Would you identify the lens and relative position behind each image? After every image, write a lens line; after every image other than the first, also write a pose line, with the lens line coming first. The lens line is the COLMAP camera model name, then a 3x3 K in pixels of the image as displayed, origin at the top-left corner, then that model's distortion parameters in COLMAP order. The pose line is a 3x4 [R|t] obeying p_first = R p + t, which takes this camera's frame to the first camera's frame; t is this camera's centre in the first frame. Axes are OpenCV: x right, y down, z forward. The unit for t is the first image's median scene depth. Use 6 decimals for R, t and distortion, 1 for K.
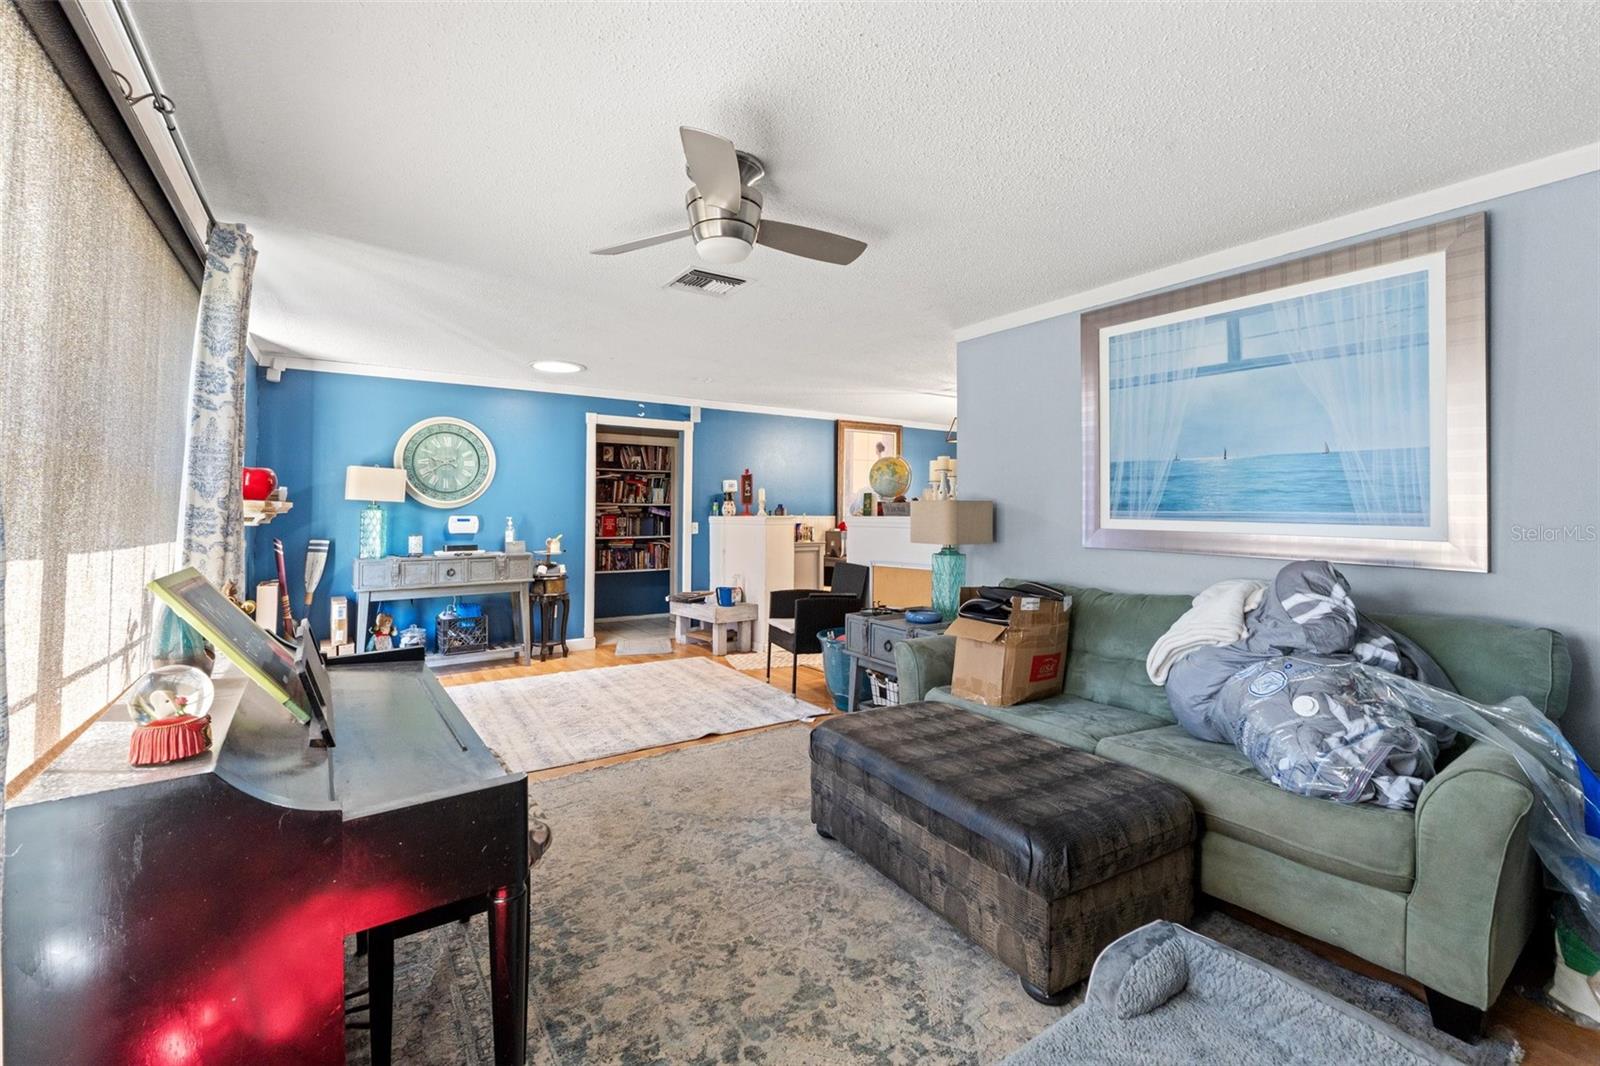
lens RADIAL K [[674.3, 0, 789.2], [0, 674.3, 498.0], [0, 0, 1]] dist [-0.007020, 0.000298]
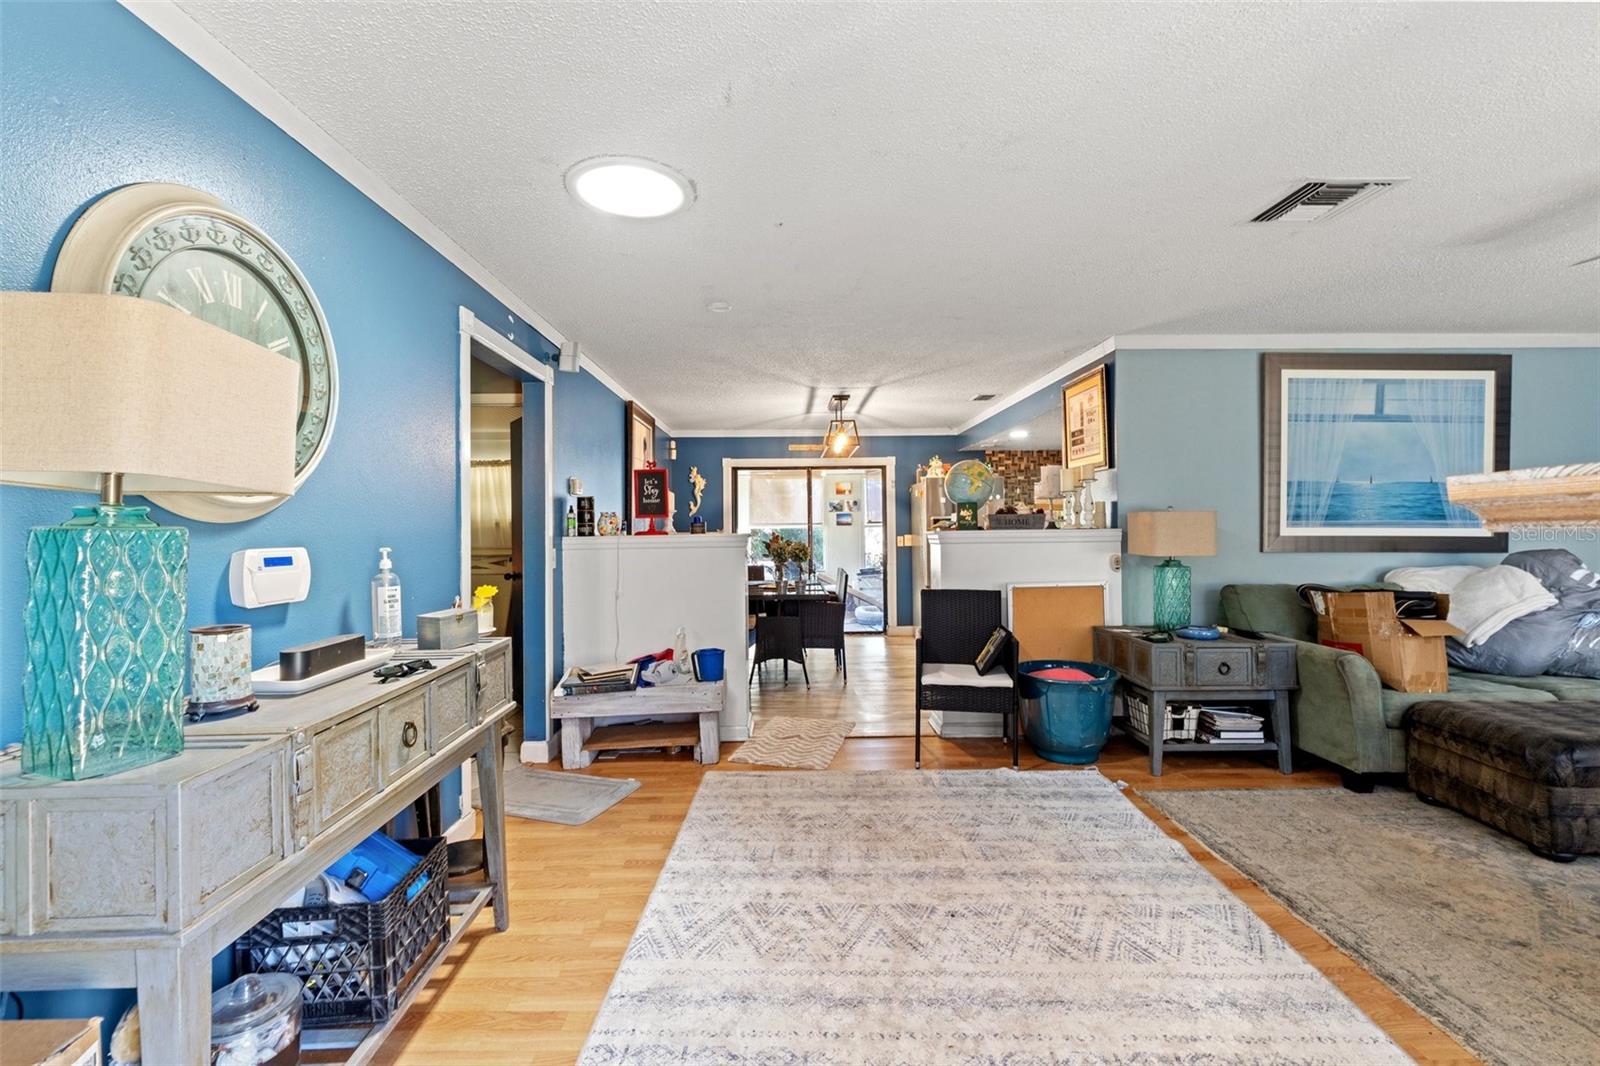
lens RADIAL K [[674.3, 0, 791.0], [0, 674.3, 521.0], [0, 0, 1]] dist [-0.007020, 0.000298]
pose [[0.549320, -0.000434, 0.835612, -1.106954], [-0.006006, 0.999972, 0.004467, 0.020385], [-0.835590, -0.007473, 0.549302, 1.161221]]
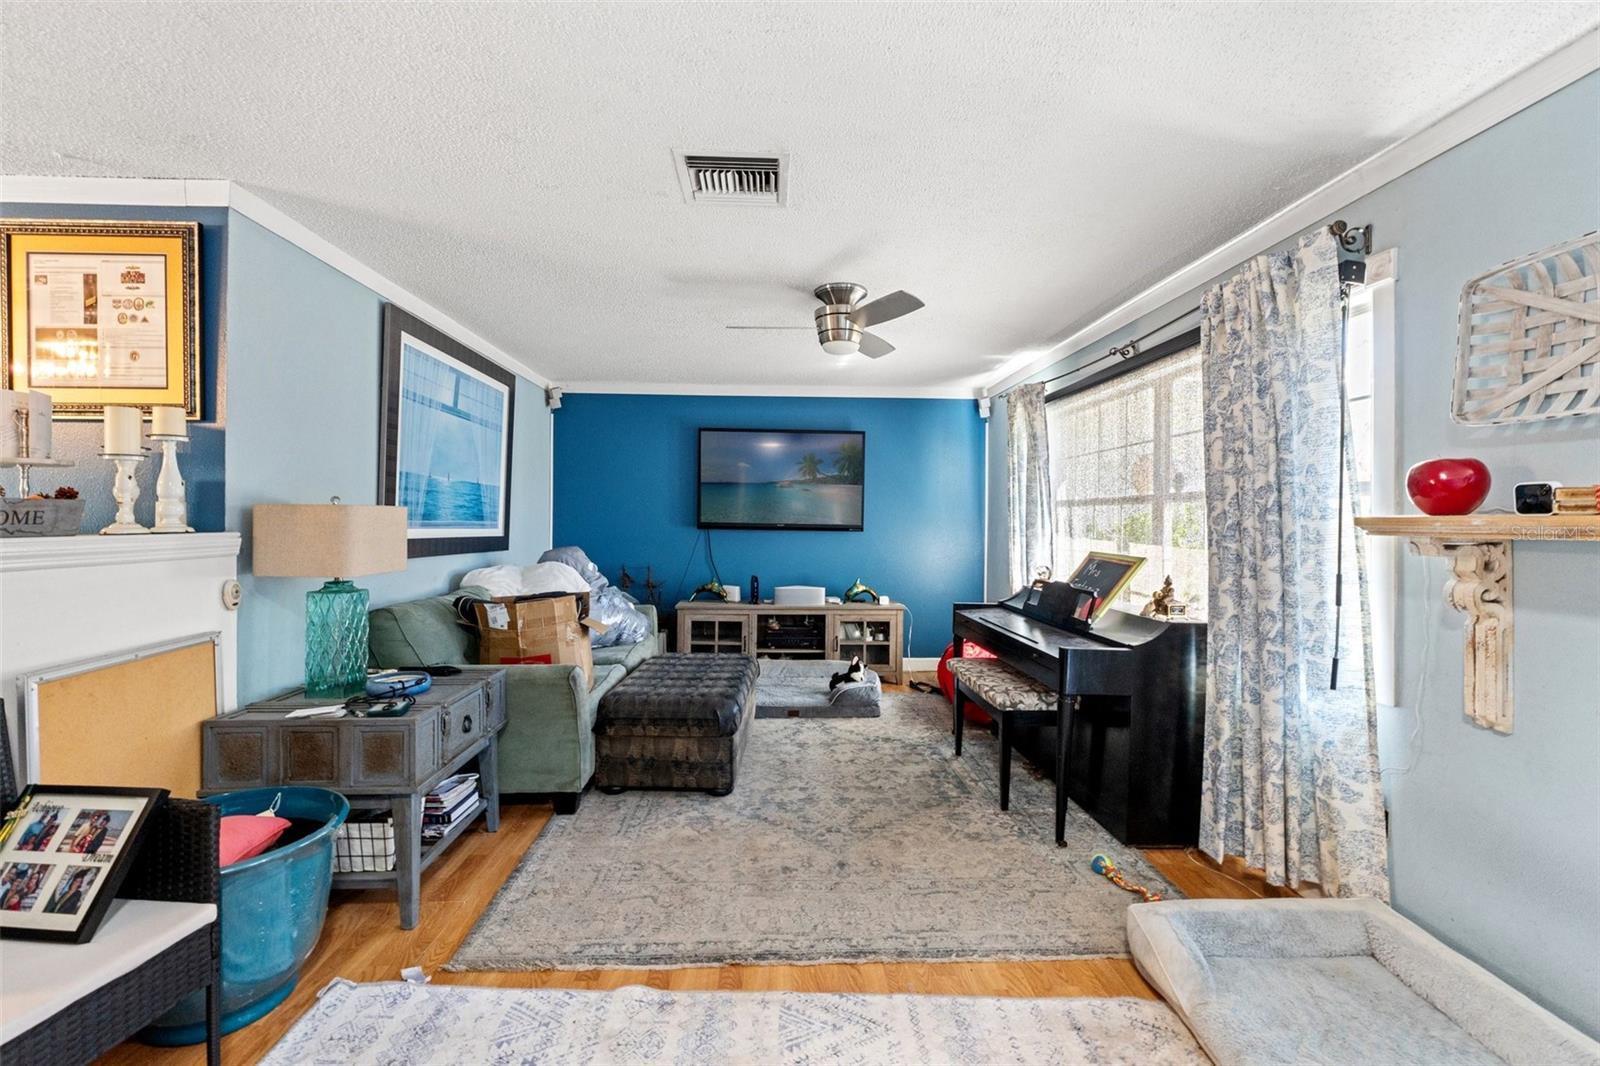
lens RADIAL K [[674.3, 0, 799.6], [0, 674.3, 520.4], [0, 0, 1]] dist [-0.007020, 0.000298]
pose [[-0.856903, -0.007955, 0.515415, -0.563249], [-0.018195, 0.999725, -0.014821, 0.024053], [-0.515156, -0.022078, -0.856812, 1.648549]]
